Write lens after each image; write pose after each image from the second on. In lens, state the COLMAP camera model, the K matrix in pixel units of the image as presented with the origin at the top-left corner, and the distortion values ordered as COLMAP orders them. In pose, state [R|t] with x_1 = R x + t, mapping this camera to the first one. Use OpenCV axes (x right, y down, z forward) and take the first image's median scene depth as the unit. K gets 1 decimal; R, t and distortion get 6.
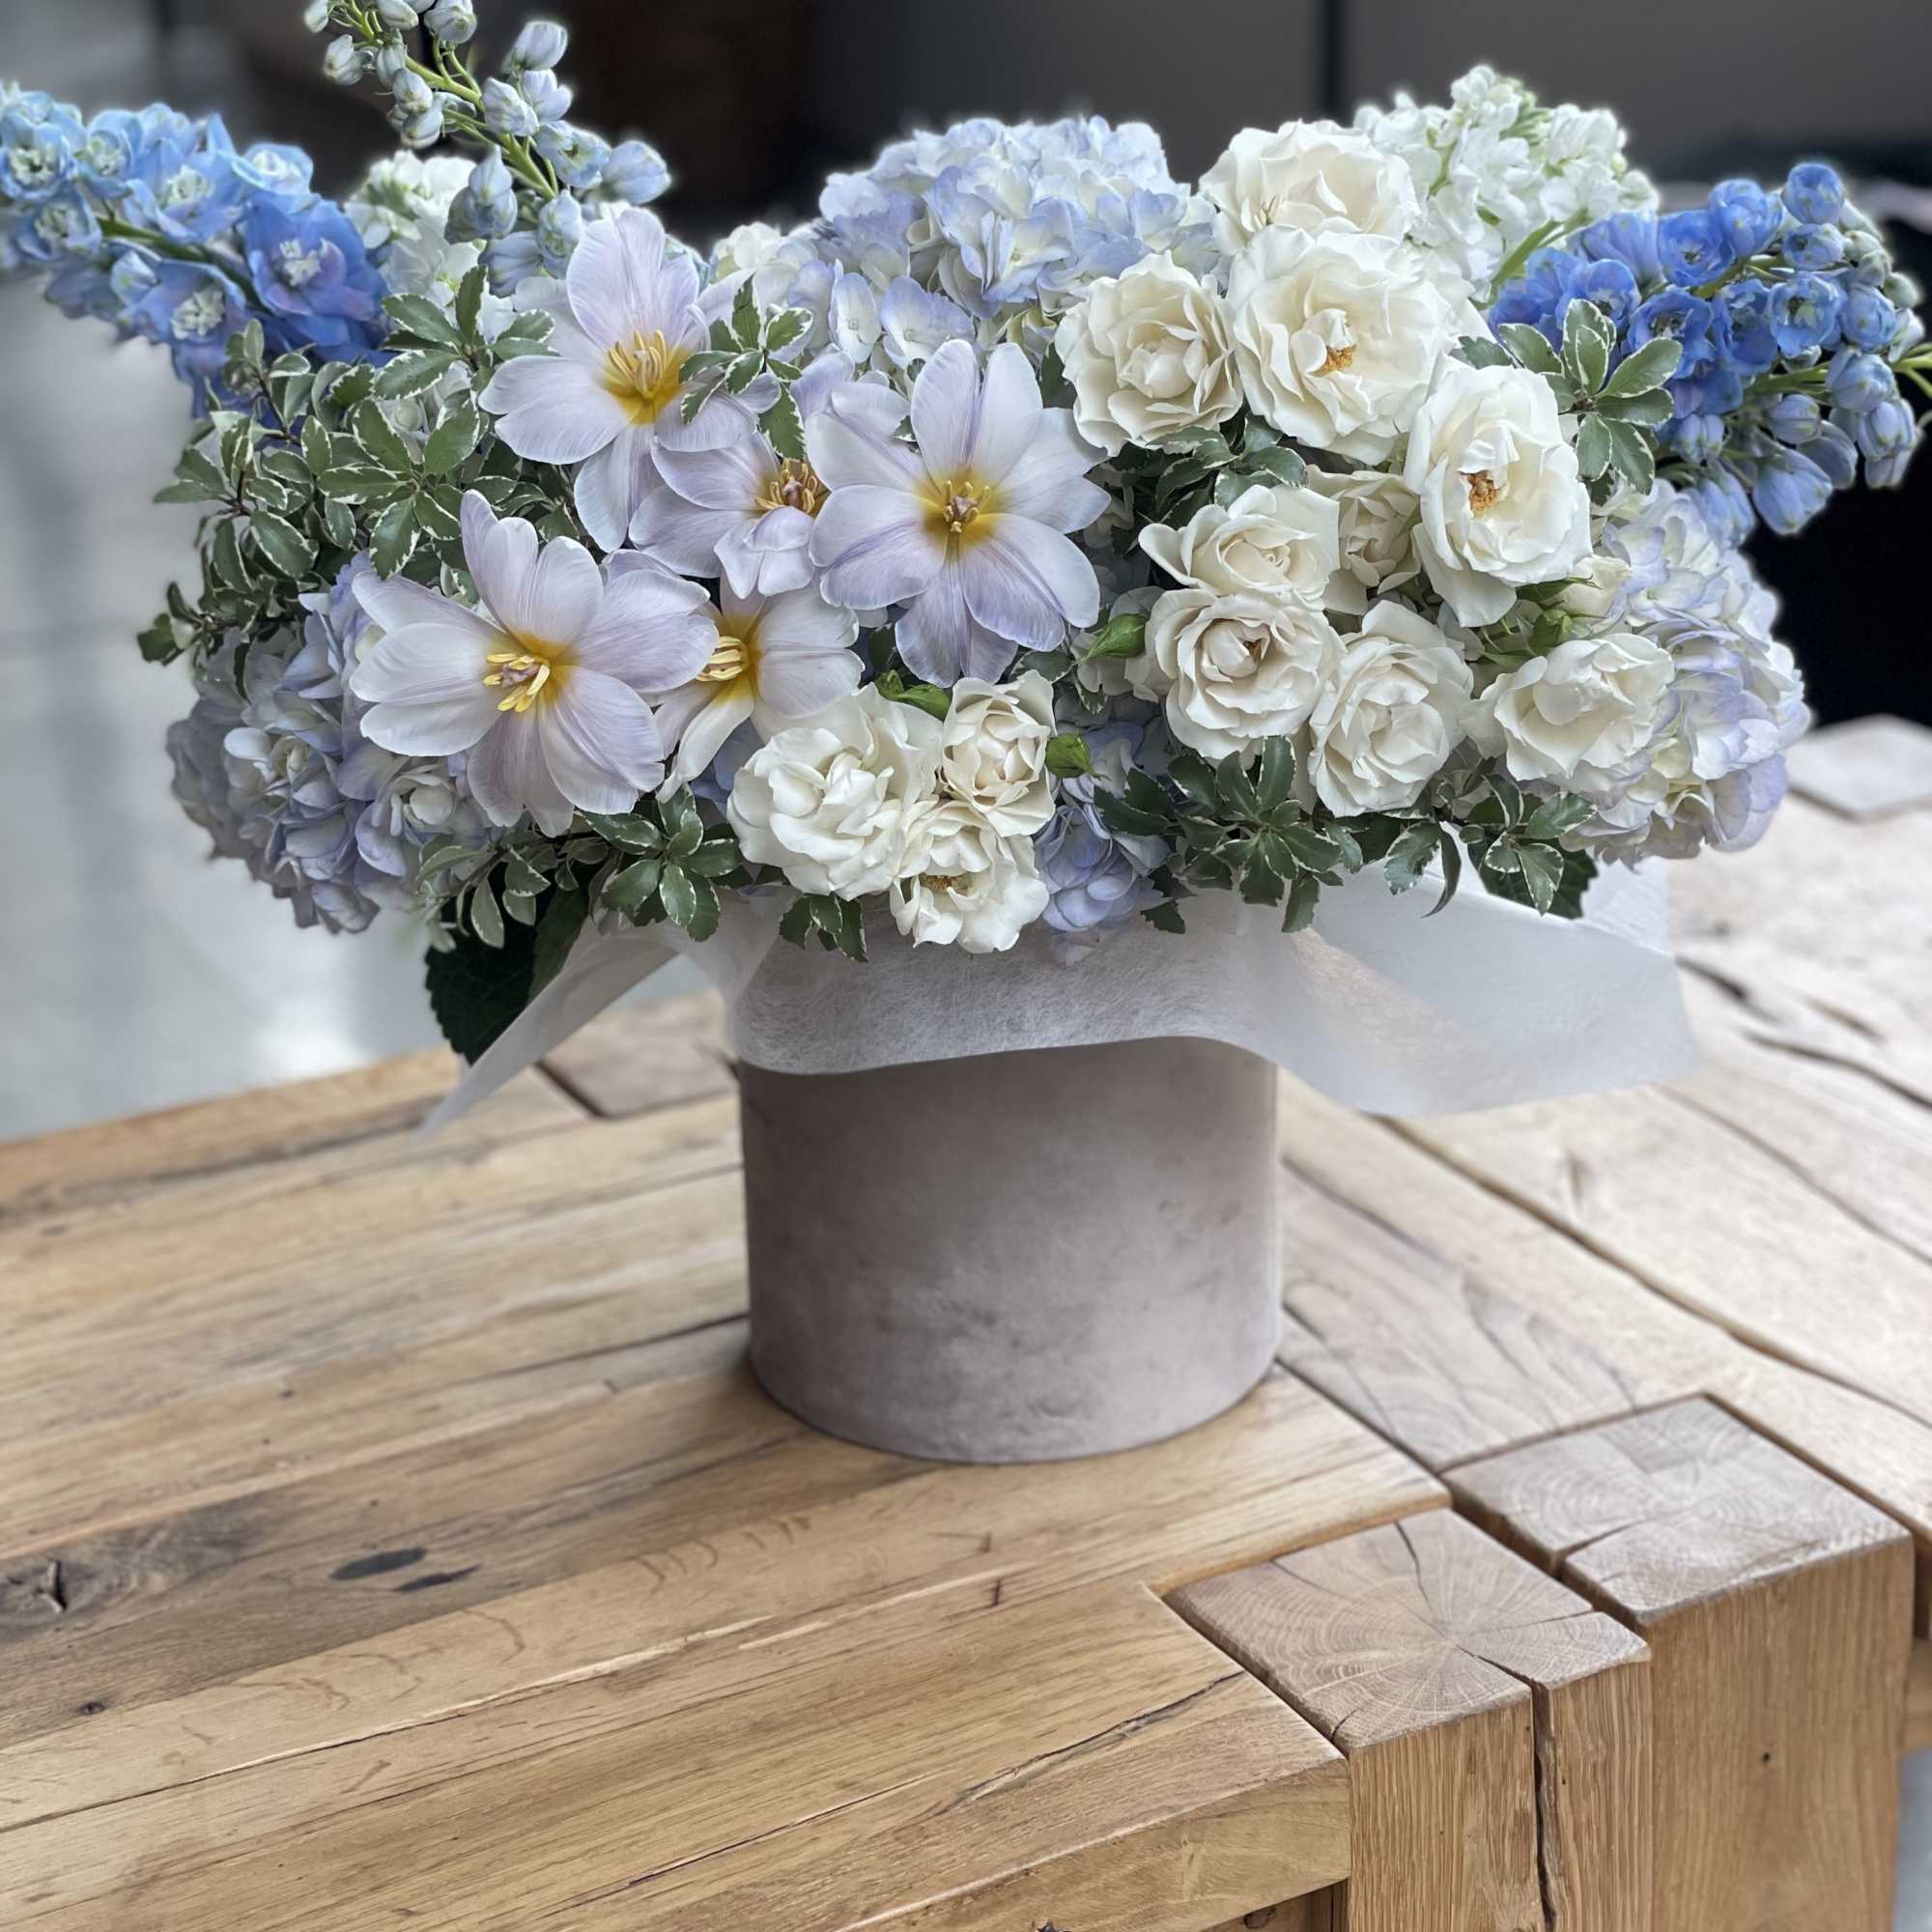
lens RADIAL K [[3825.5, 0, 987.0], [0, 3825.5, 943.3], [0, 0, 1]] dist [0.072413, 0.000000]
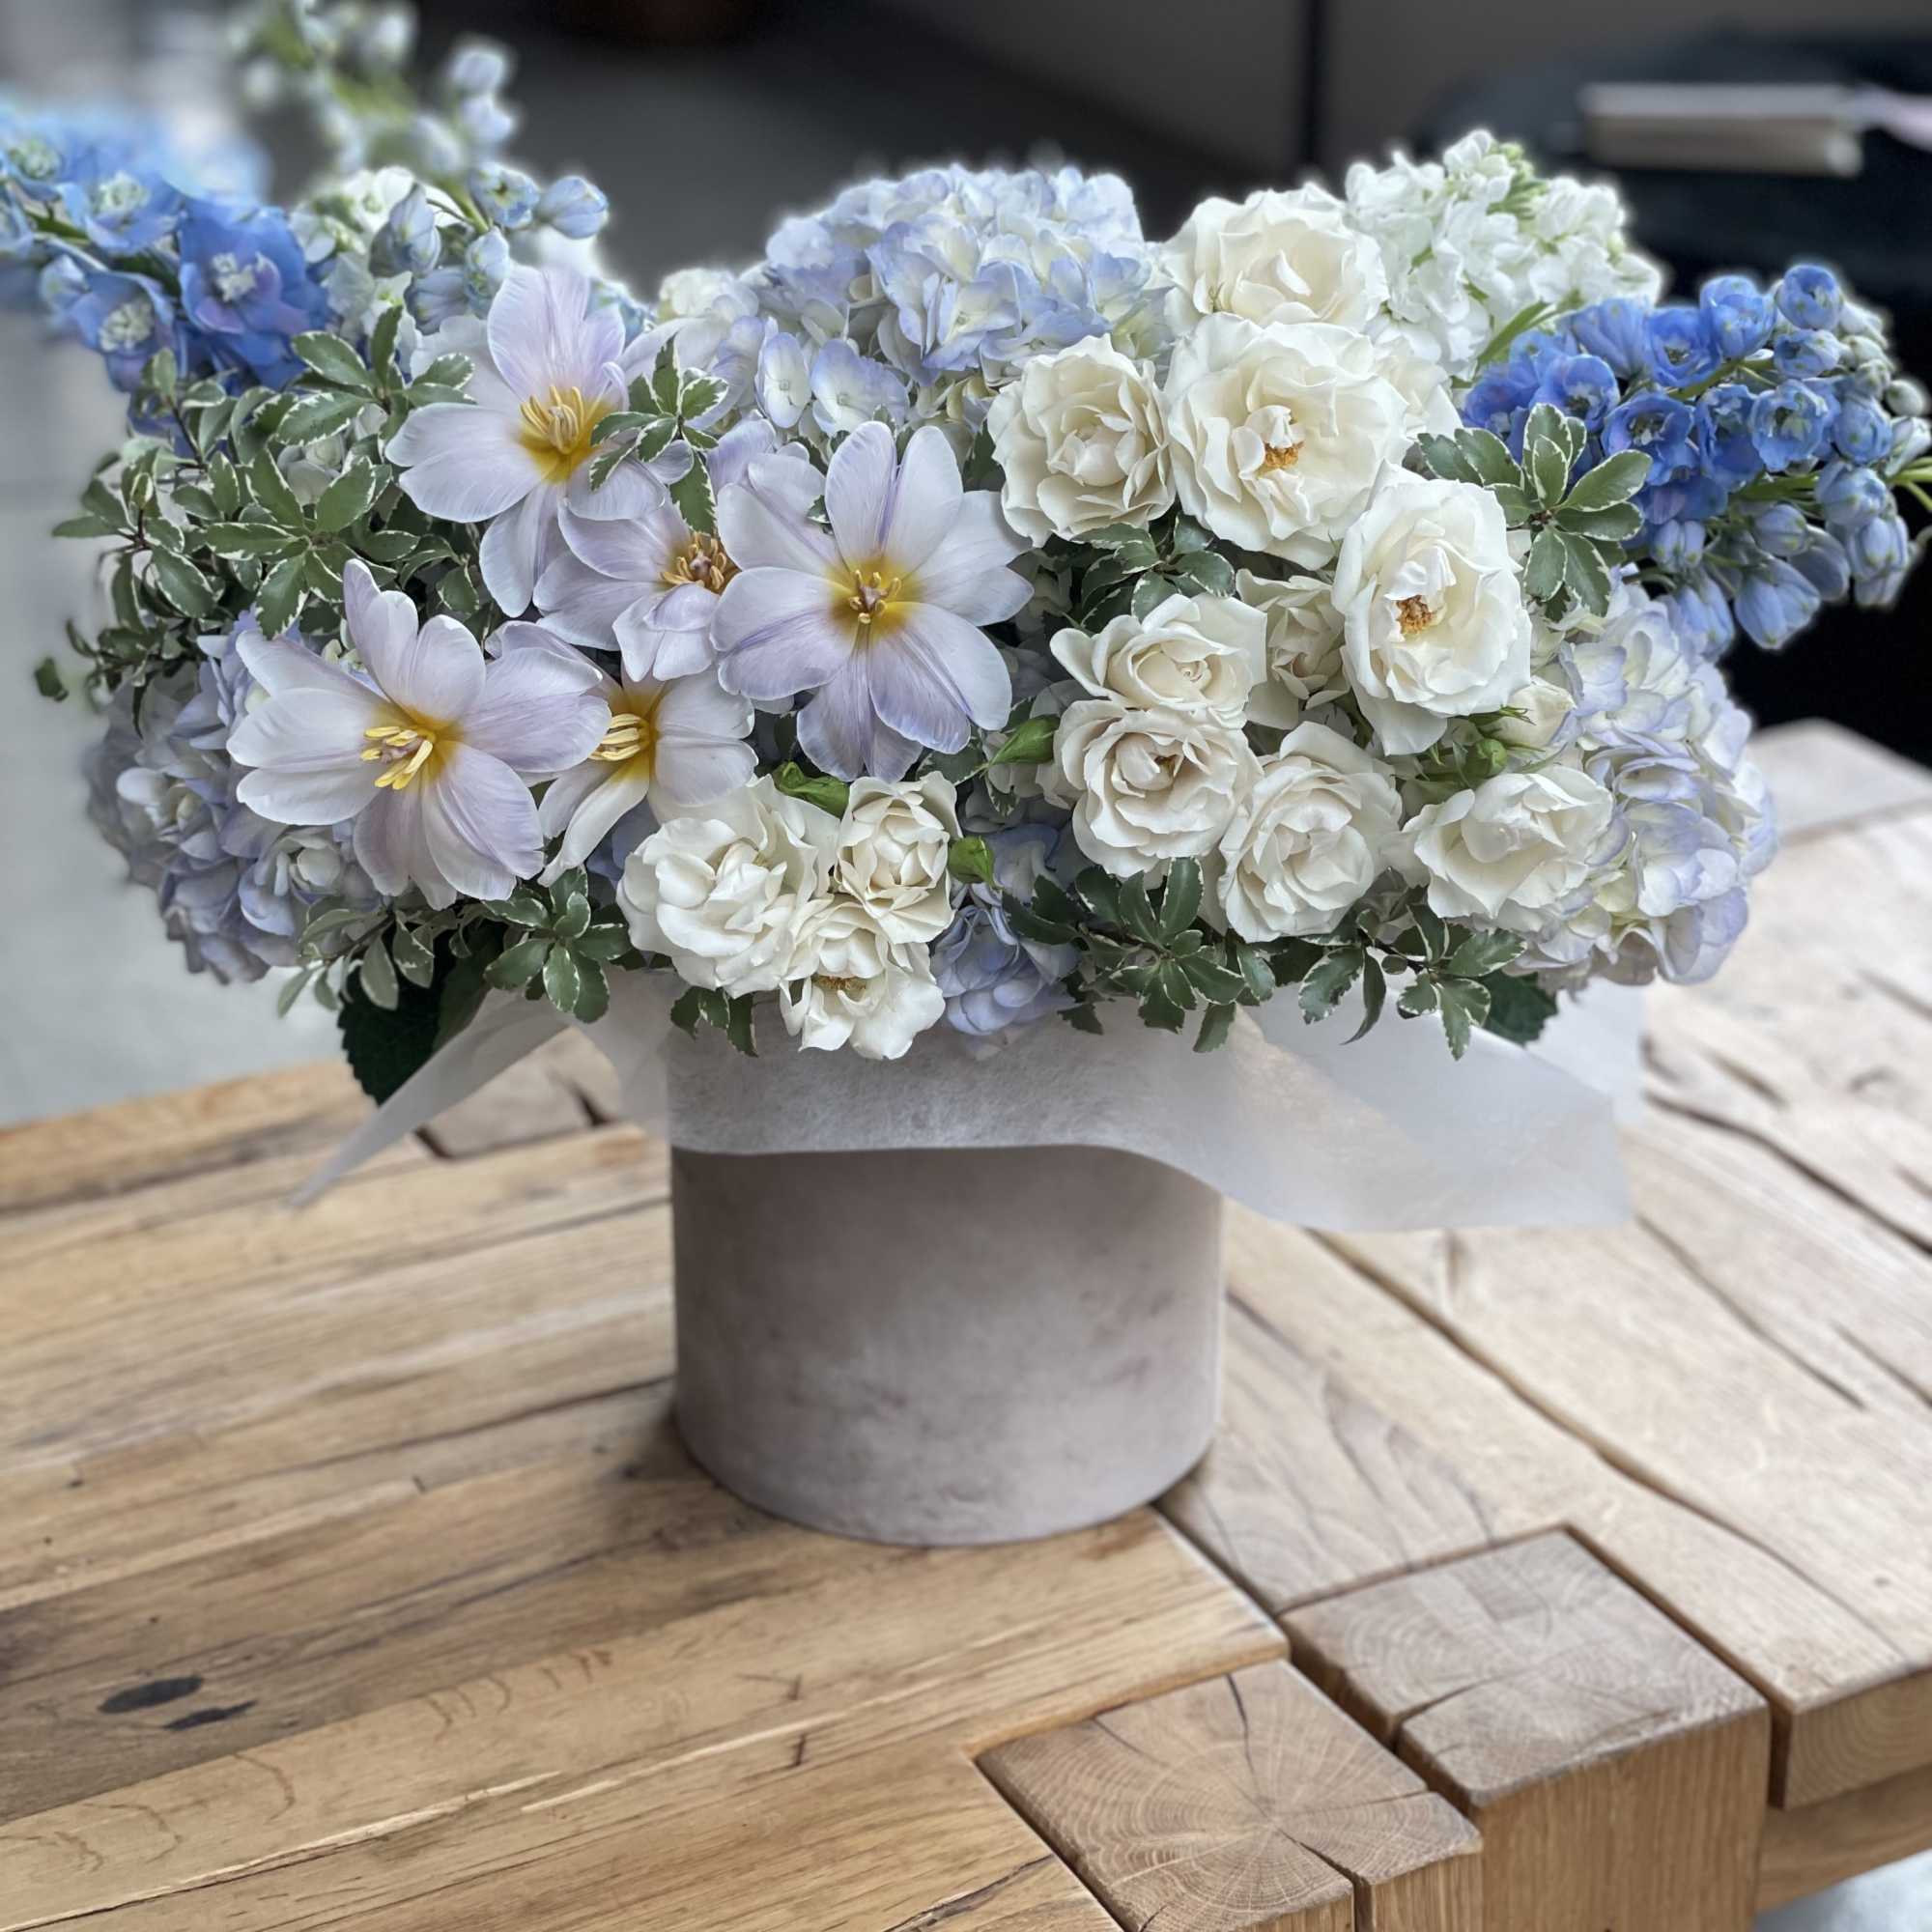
lens RADIAL K [[3825.5, 0, 1001.9], [0, 3825.5, 934.5], [0, 0, 1]] dist [0.072413, 0.000000]
pose [[0.996620, 0.059824, -0.056298, 0.082651], [-0.056823, 0.996951, 0.053470, -0.081164], [0.059326, -0.050090, 0.996981, 0.046816]]
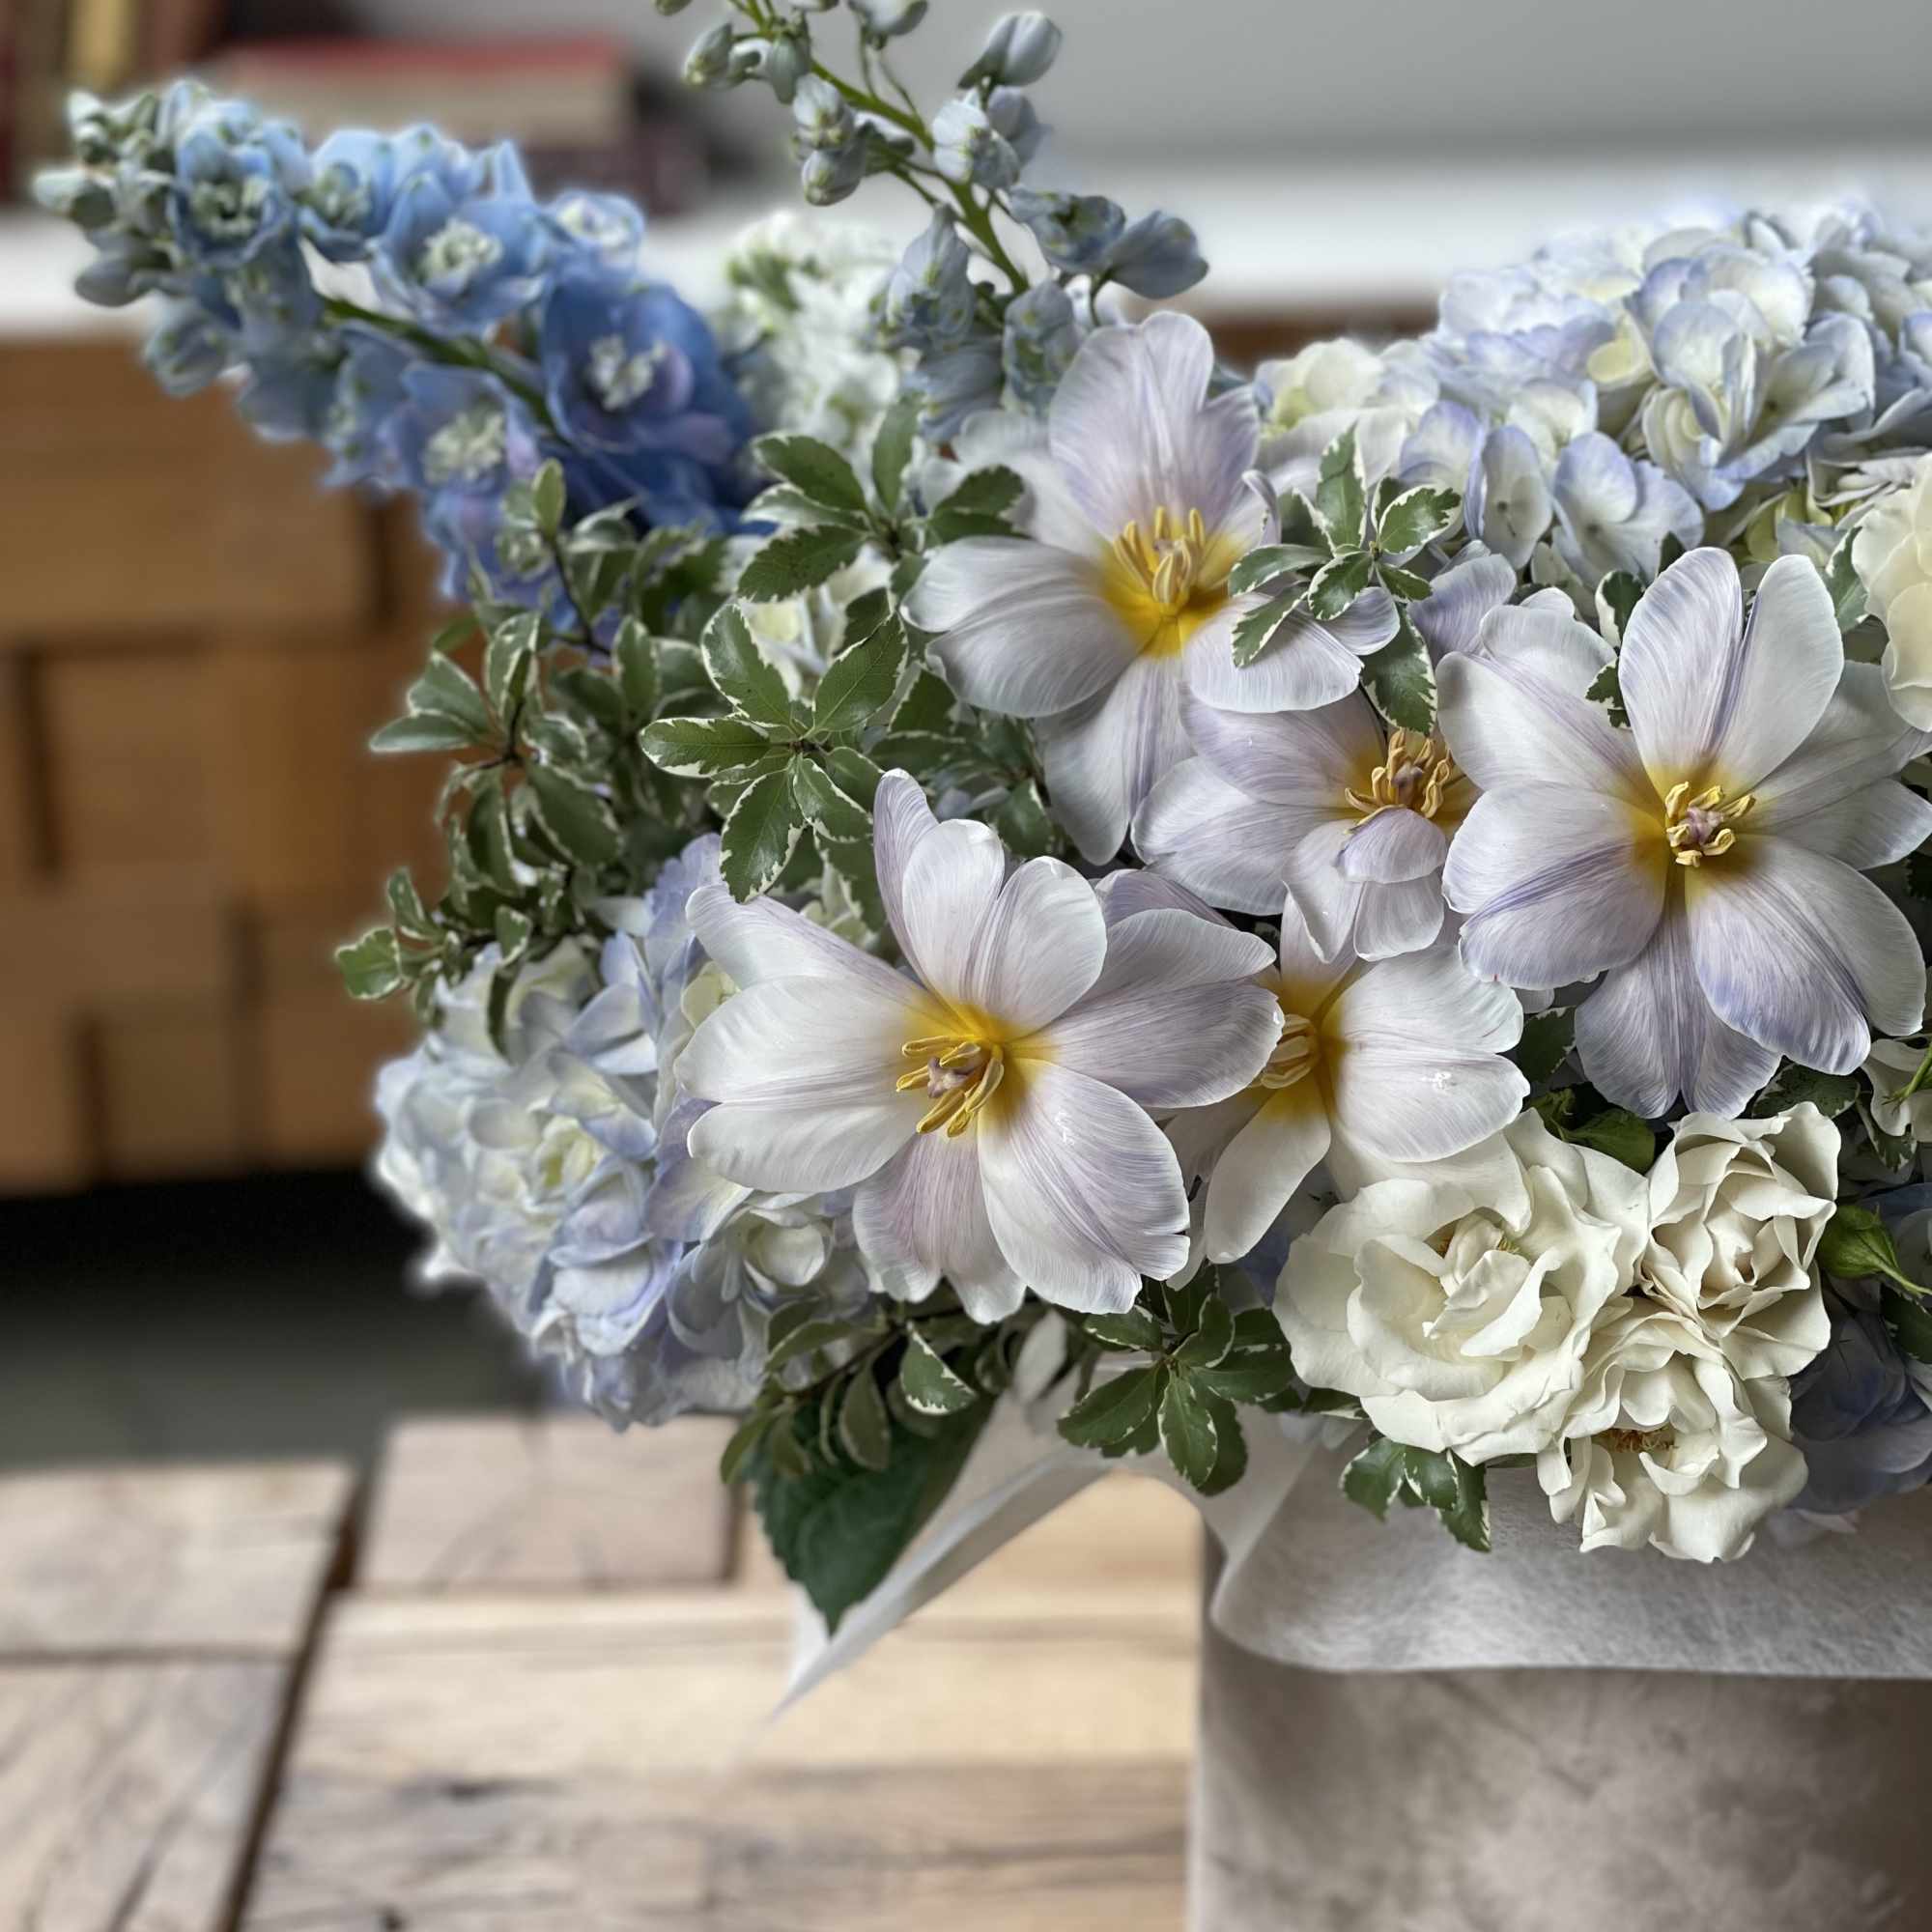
lens RADIAL K [[3825.5, 0, 951.7], [0, 3825.5, 930.6], [0, 0, 1]] dist [0.072413, 0.000000]
pose [[0.996541, 0.048608, -0.067407, -0.080398], [-0.049991, 0.998569, -0.018986, -0.078567], [0.066388, 0.022291, 0.997545, 0.385790]]
